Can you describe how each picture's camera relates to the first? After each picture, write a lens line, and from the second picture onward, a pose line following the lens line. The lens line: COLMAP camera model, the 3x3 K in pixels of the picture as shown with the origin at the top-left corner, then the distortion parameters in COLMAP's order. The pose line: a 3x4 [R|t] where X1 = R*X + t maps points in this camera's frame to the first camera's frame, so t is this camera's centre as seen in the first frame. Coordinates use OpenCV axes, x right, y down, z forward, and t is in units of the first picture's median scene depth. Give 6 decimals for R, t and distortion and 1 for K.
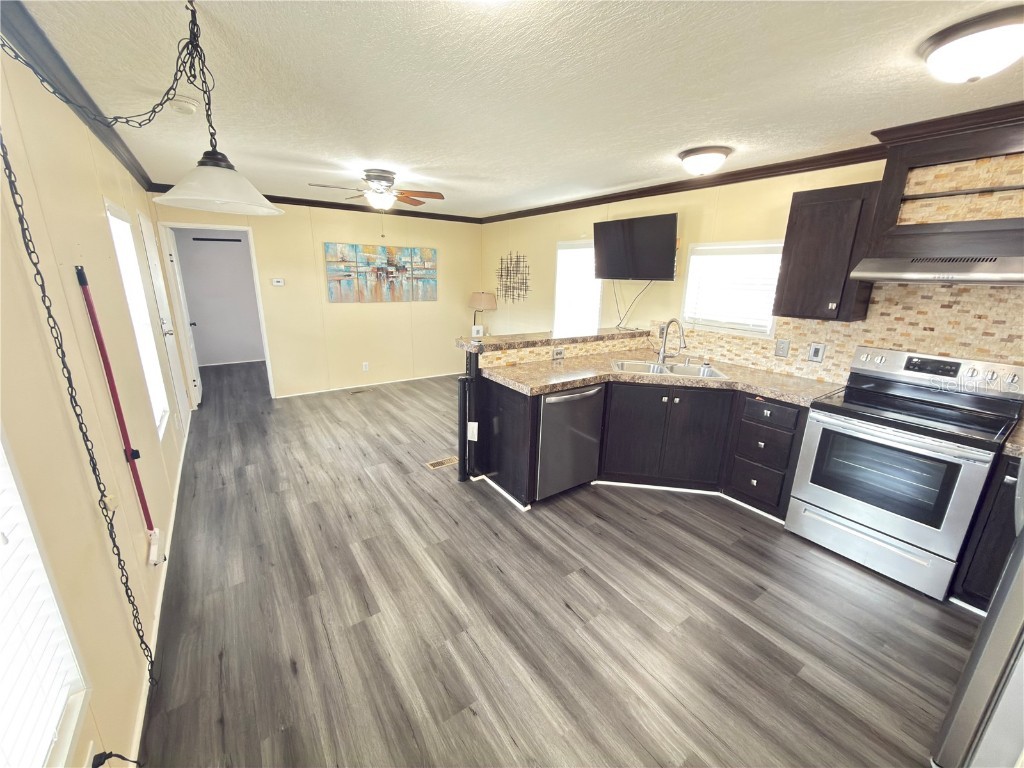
lens RADIAL K [[407.0, 0, 513.0], [0, 407.0, 383.8], [0, 0, 1]] dist [0.002228, -0.000371]
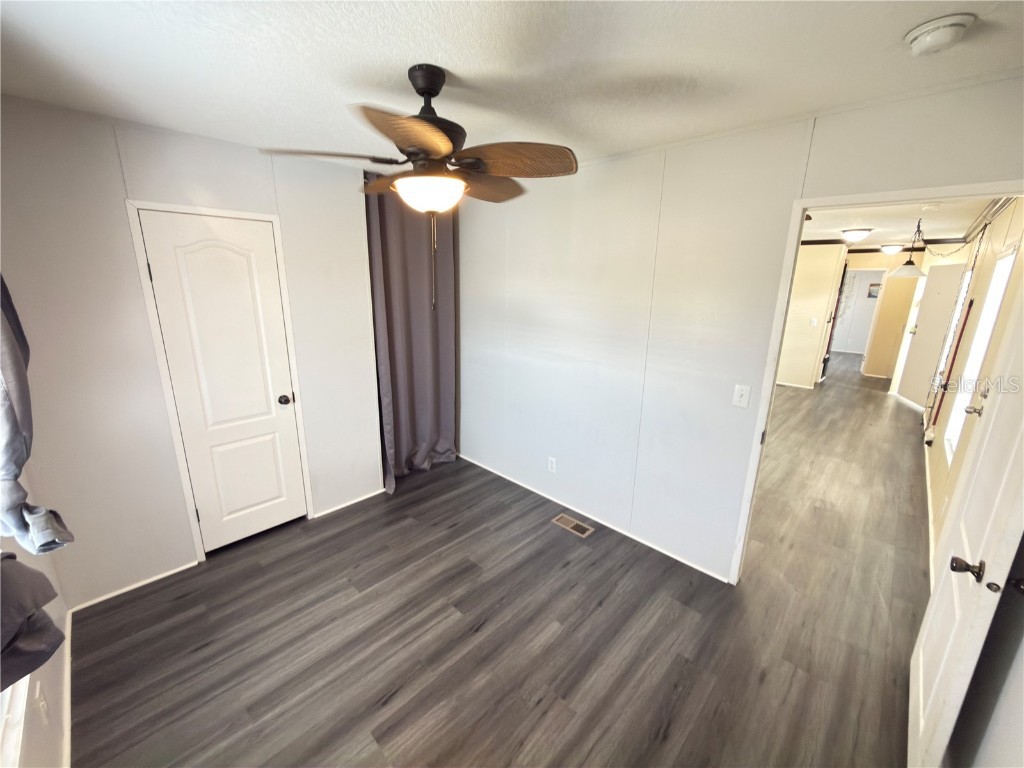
lens RADIAL K [[407.0, 0, 513.0], [0, 407.0, 383.8], [0, 0, 1]] dist [0.002228, -0.000371]
pose [[-0.184794, -0.261907, 0.947236, -1.742827], [0.240620, 0.922443, 0.301994, -0.701950], [-0.952866, 0.283730, -0.107442, 2.320681]]
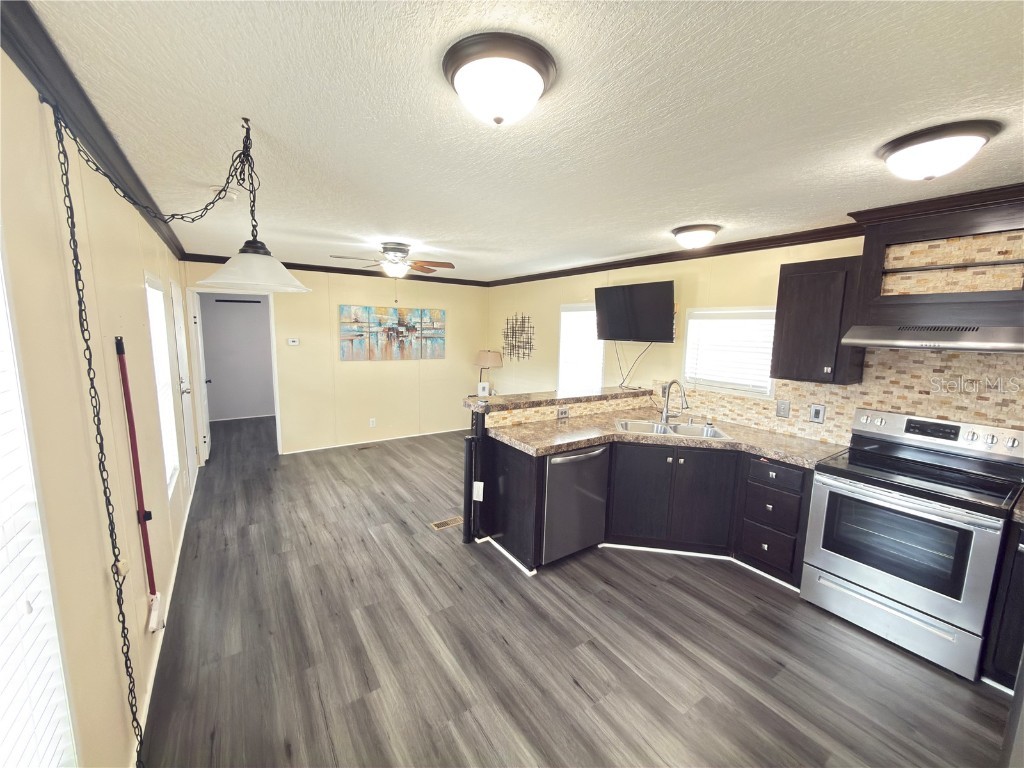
lens RADIAL K [[407.0, 0, 513.0], [0, 407.0, 383.8], [0, 0, 1]] dist [0.002228, -0.000371]
pose [[0.999931, 0.002012, -0.011585, -0.002744], [-0.003503, 0.991482, -0.130198, -0.016678], [0.011225, 0.130230, 0.991420, -0.027673]]
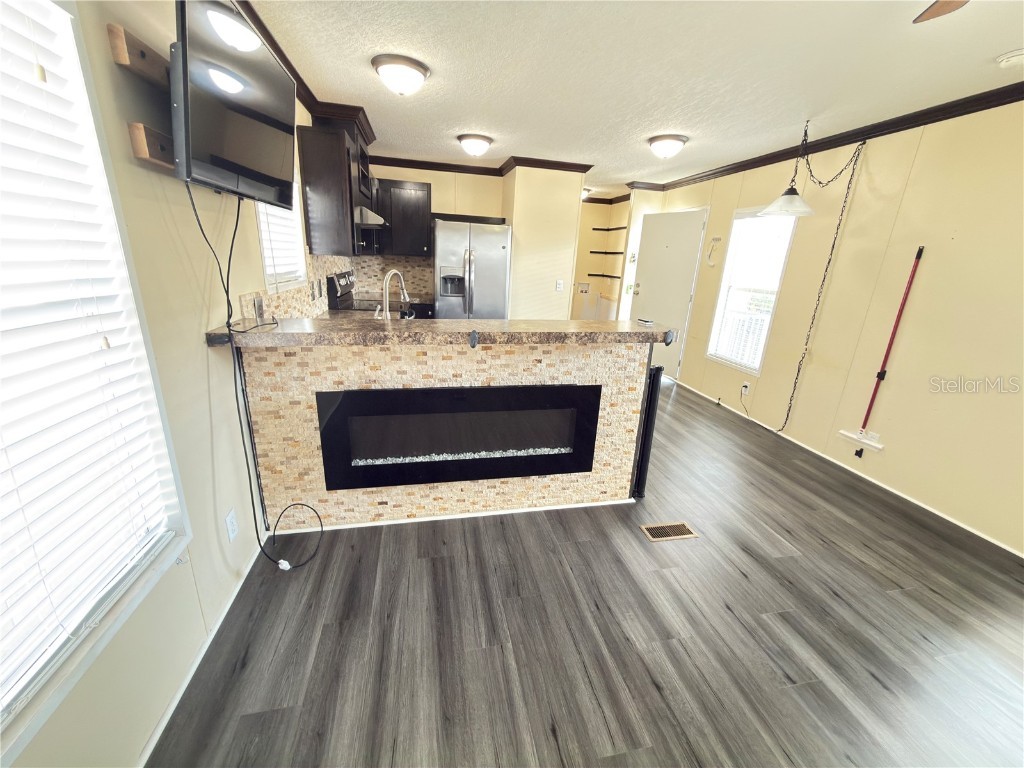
lens RADIAL K [[407.0, 0, 513.0], [0, 407.0, 383.8], [0, 0, 1]] dist [0.002228, -0.000371]
pose [[-0.915019, -0.181051, 0.360501, -0.170653], [0.039569, 0.849042, 0.526841, -0.436818], [-0.401466, 0.496334, -0.769725, 1.861173]]
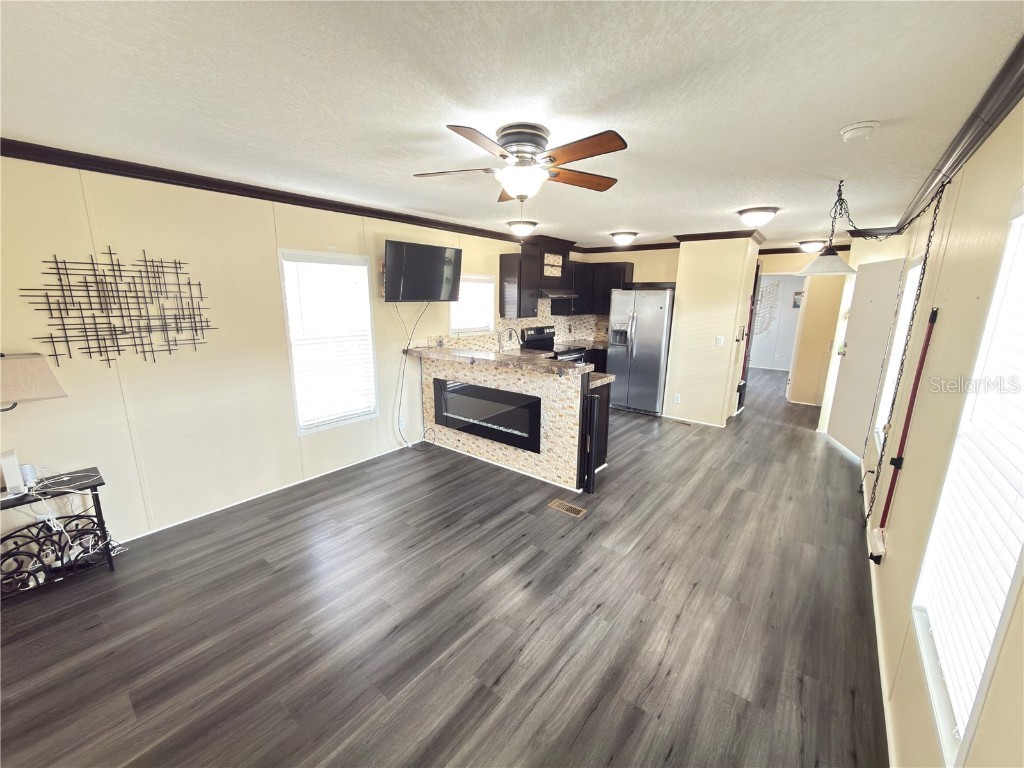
lens RADIAL K [[407.0, 0, 513.0], [0, 407.0, 383.8], [0, 0, 1]] dist [0.002228, -0.000371]
pose [[-0.276889, -0.226841, 0.933743, -1.164637], [0.237523, 0.925423, 0.295254, -0.454766], [-0.931083, 0.303538, -0.202359, 1.532385]]
